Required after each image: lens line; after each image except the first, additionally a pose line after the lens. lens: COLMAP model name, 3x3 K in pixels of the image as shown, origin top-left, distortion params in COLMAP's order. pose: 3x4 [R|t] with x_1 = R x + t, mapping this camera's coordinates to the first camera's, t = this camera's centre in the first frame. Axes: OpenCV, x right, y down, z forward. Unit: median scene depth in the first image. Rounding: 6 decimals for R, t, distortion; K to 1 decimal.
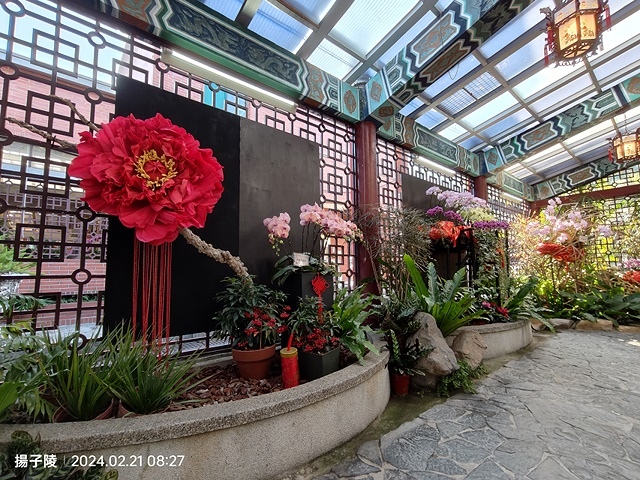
lens RADIAL K [[329.4, 0, 323.1], [0, 329.4, 238.2], [0, 0, 1]] dist [-0.001943, 0.000325]
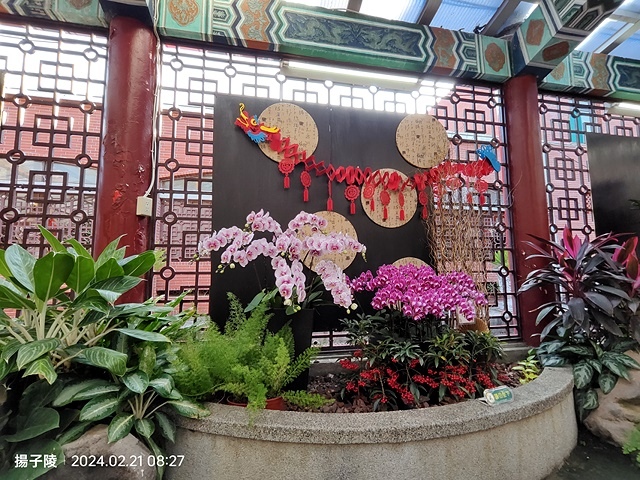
lens RADIAL K [[329.4, 0, 323.1], [0, 329.4, 238.2], [0, 0, 1]] dist [-0.001943, 0.000325]
pose [[0.861766, -0.046410, -0.505178, 0.110983], [0.049068, 0.998763, -0.008052, 0.010709], [0.504927, -0.017849, 0.862978, 0.099880]]
